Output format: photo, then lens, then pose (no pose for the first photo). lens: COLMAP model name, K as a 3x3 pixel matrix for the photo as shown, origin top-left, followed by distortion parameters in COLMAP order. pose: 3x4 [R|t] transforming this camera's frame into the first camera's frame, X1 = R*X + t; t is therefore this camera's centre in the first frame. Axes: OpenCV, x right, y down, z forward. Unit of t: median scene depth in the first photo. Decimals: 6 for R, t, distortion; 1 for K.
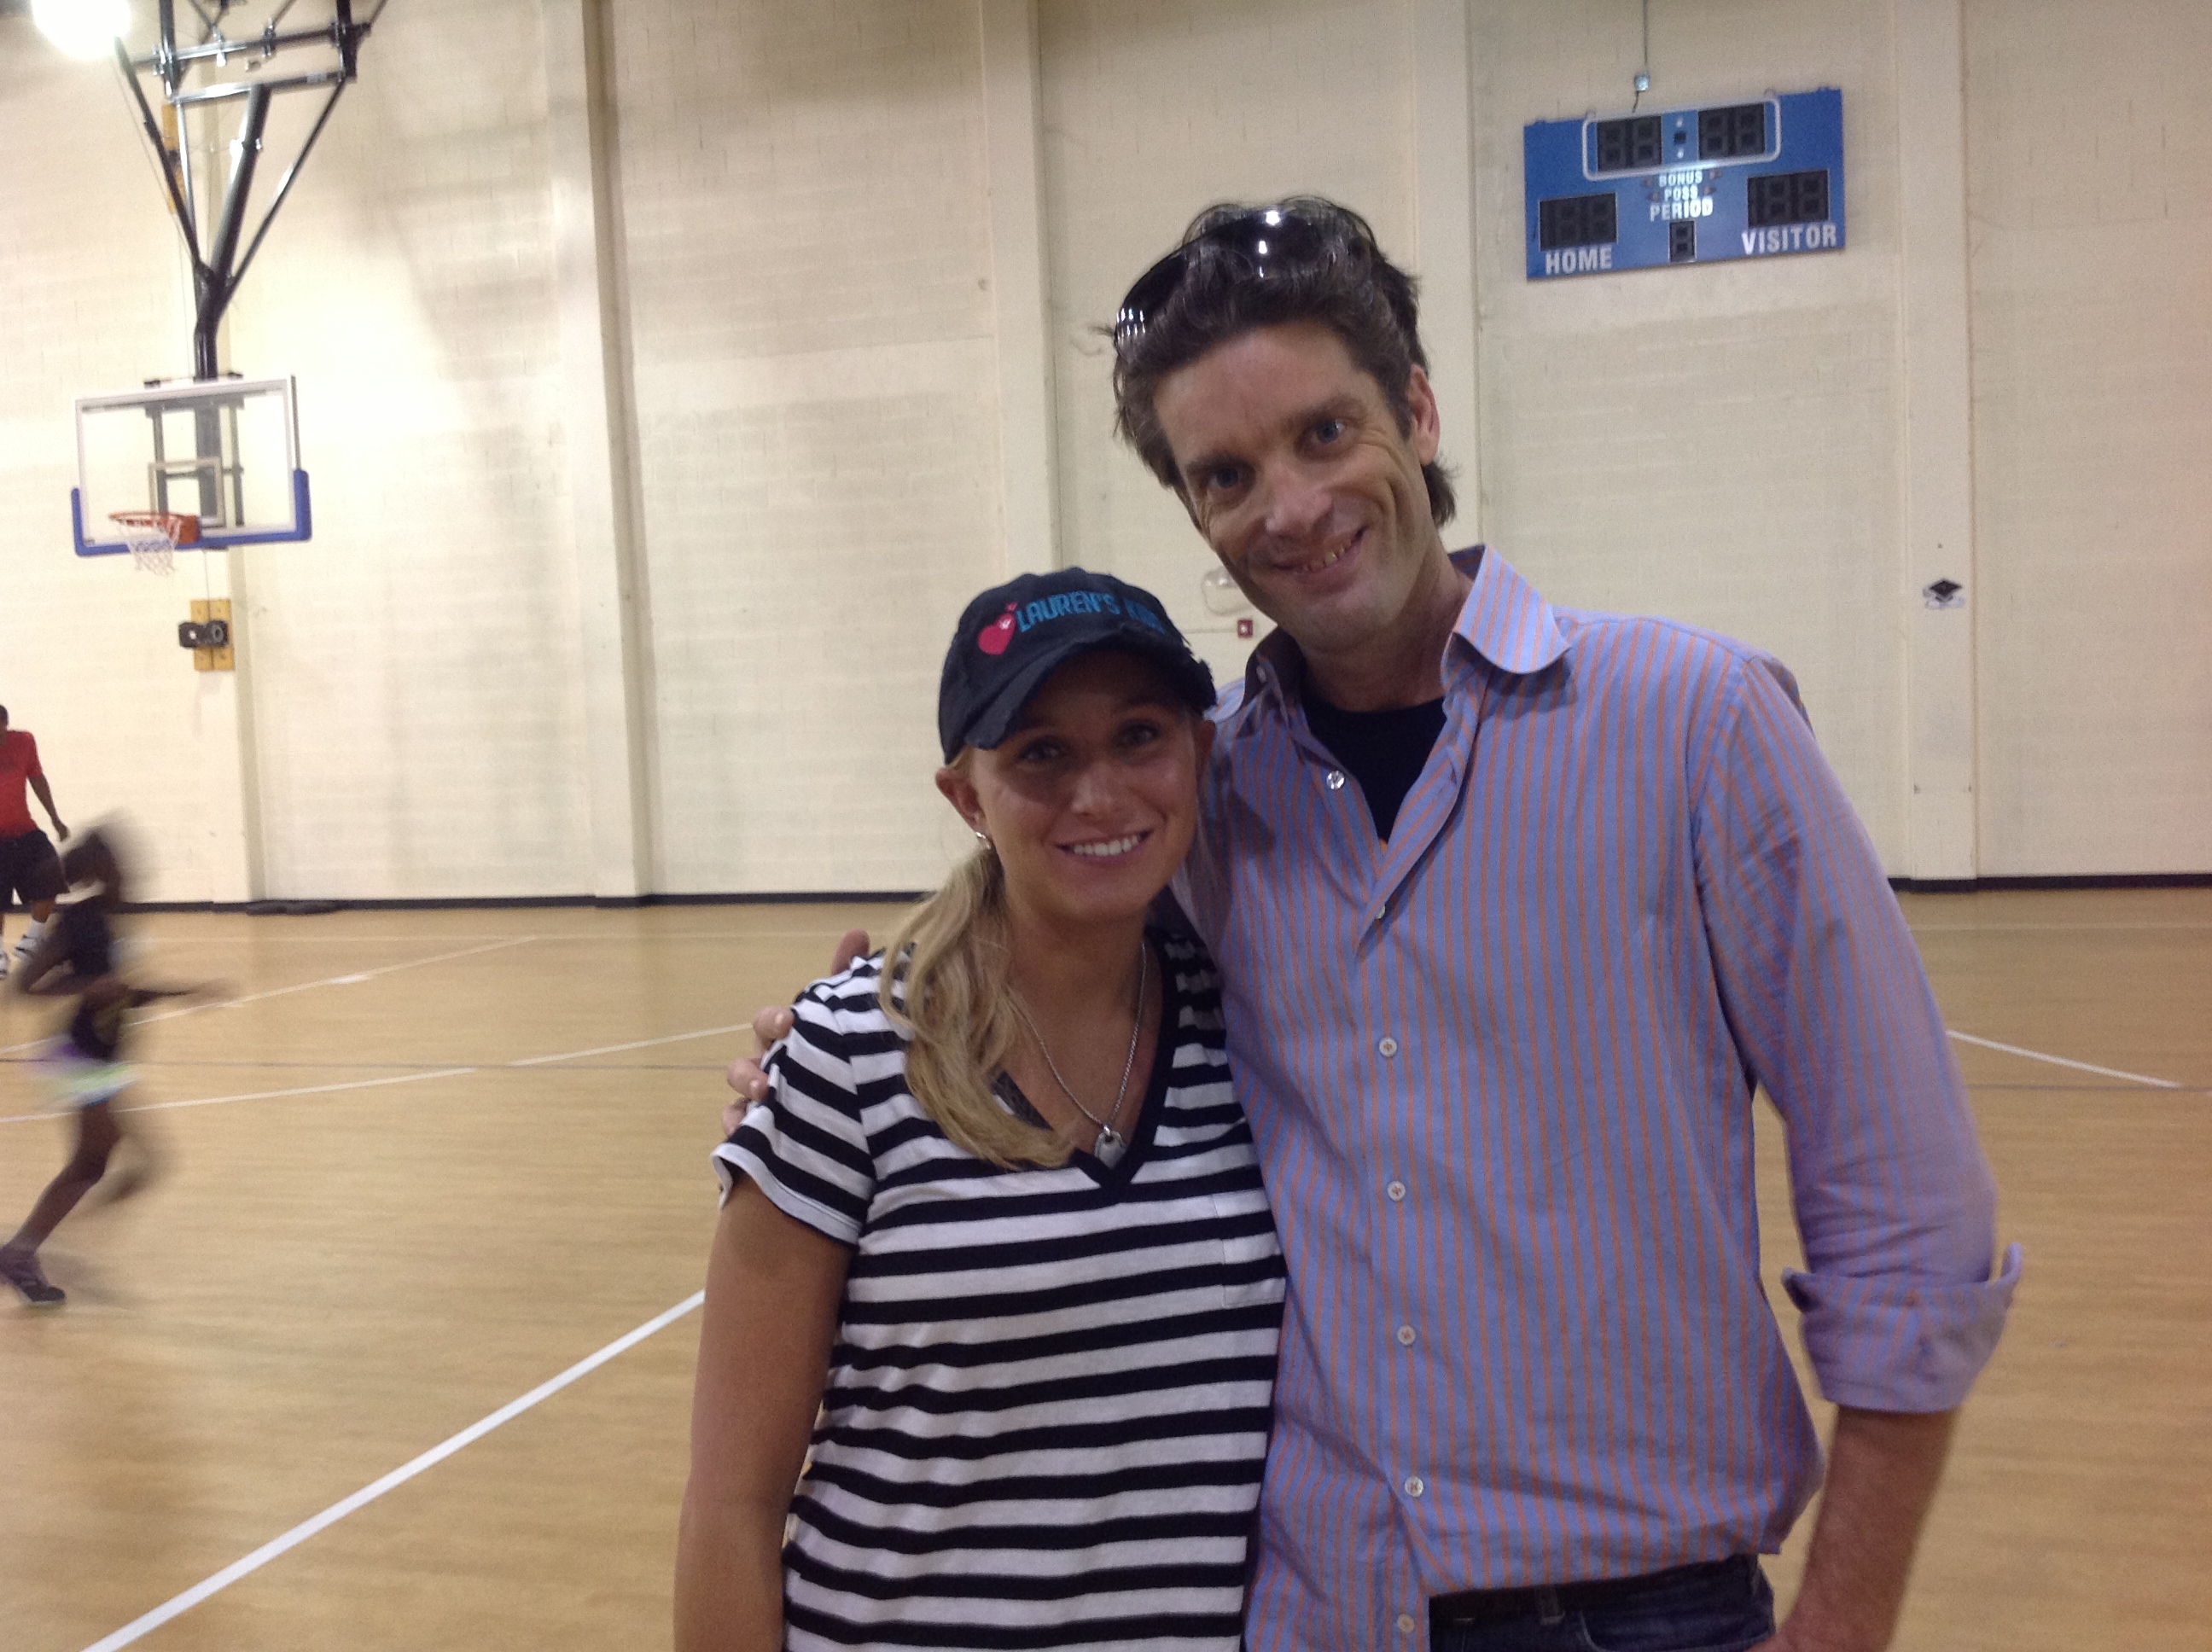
lens RADIAL K [[2167.1, 0, 1122.9], [0, 2167.1, 858.2], [0, 0, 1]] dist [0.120823, -0.272229]
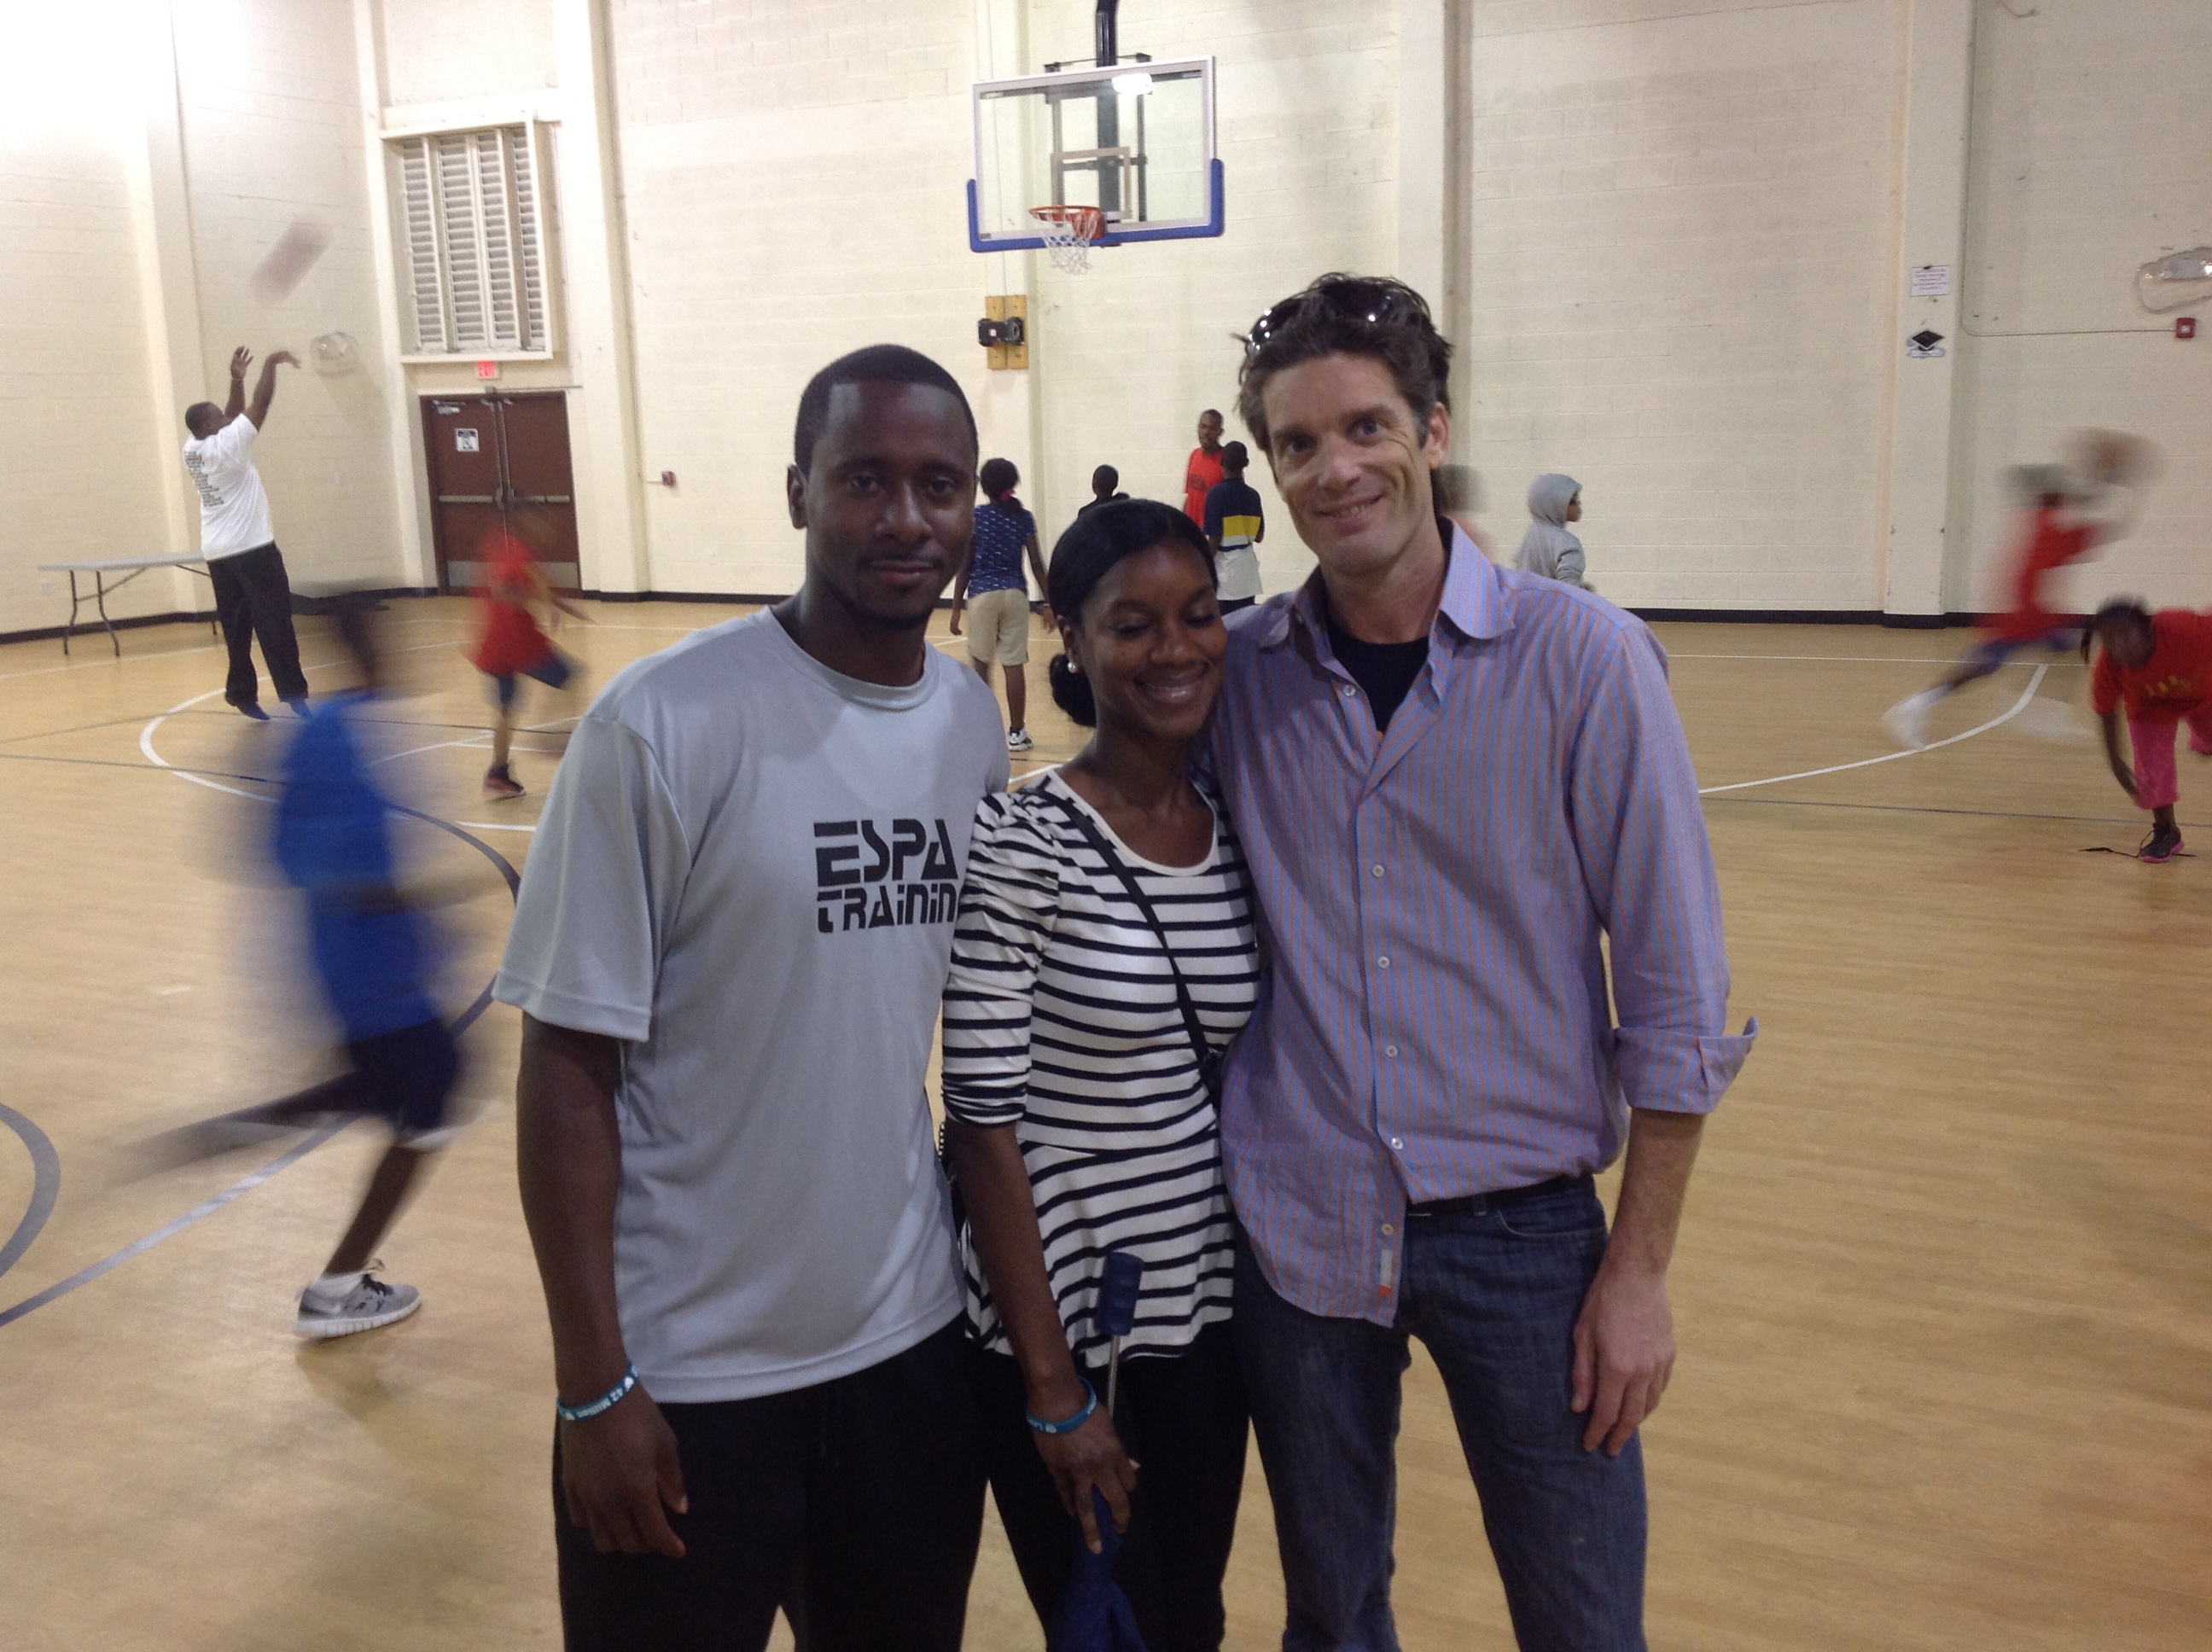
lens RADIAL K [[2140.2, 0, 1106.0], [0, 2140.2, 826.0], [0, 0, 1]] dist [0.187383, -0.453304]
pose [[0.986394, 0.042789, -0.158730, -0.220327], [-0.022508, 0.991591, 0.127436, -0.005530], [0.162848, -0.122130, 0.979063, 0.016947]]
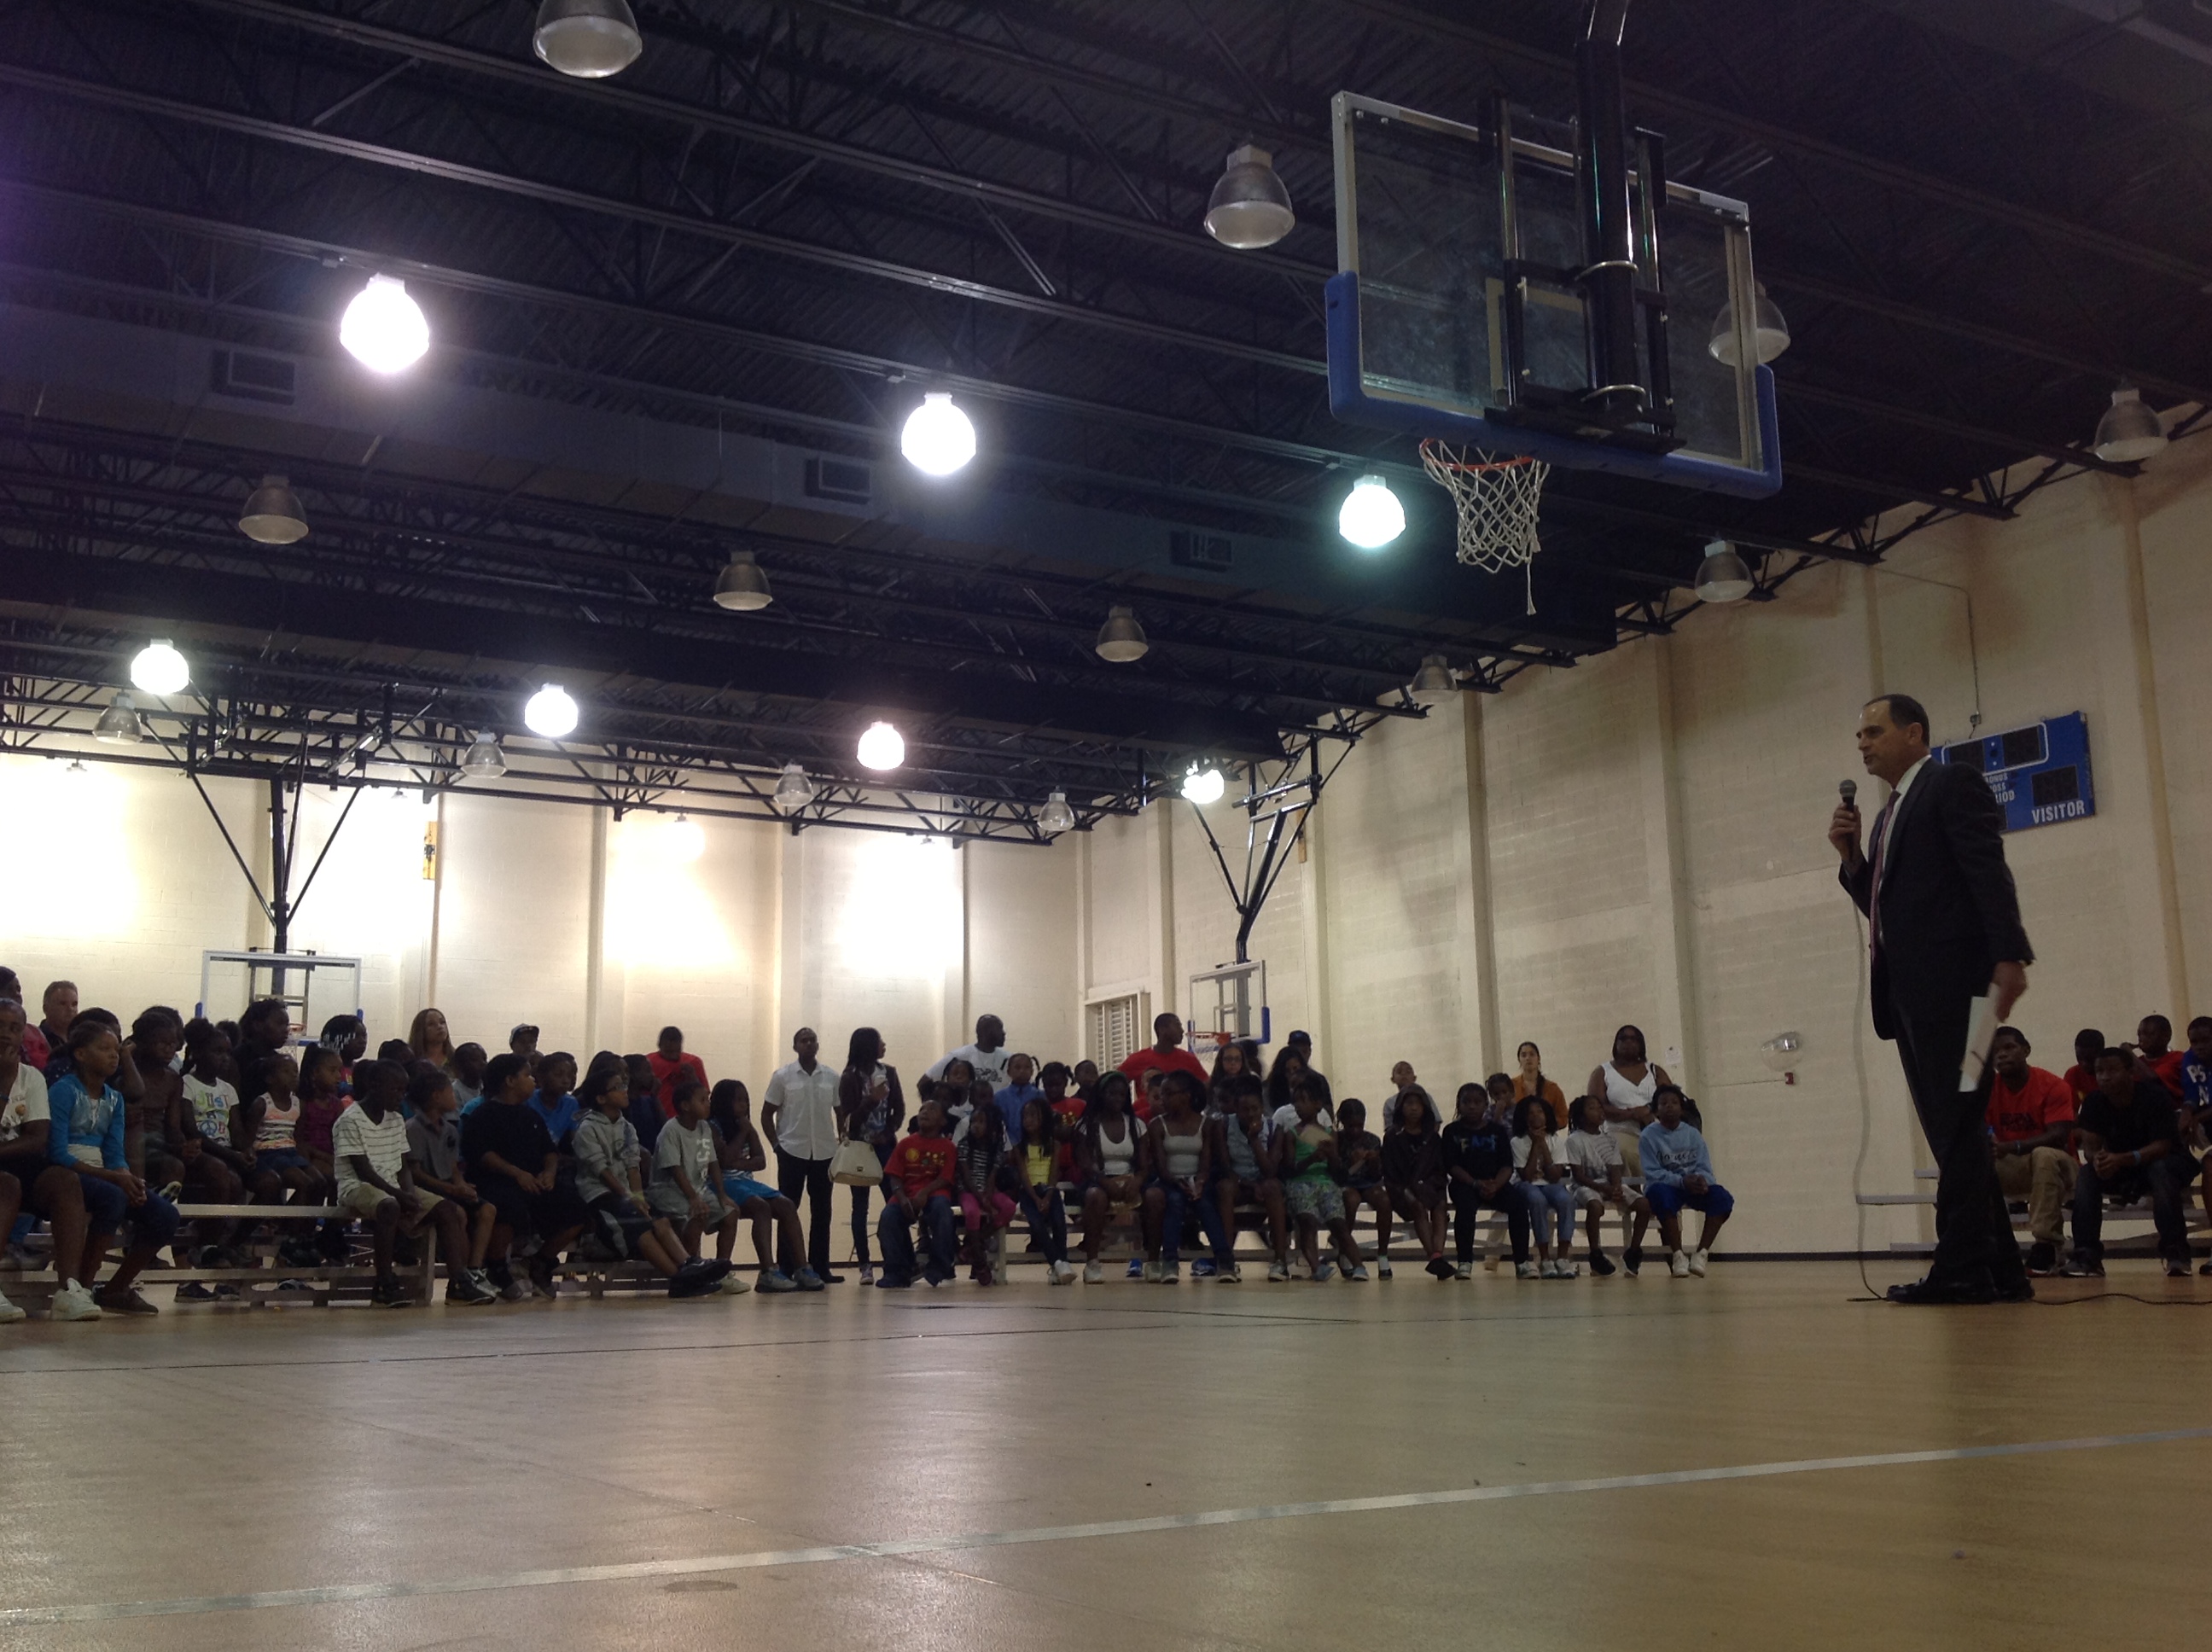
lens RADIAL K [[2167.1, 0, 1122.9], [0, 2167.1, 858.2], [0, 0, 1]] dist [0.120823, -0.272229]
pose [[0.743999, -0.089389, -0.662174, 0.700174], [-0.057869, 0.978667, -0.197134, 0.069621], [0.665670, 0.184986, 0.722955, -0.431560]]
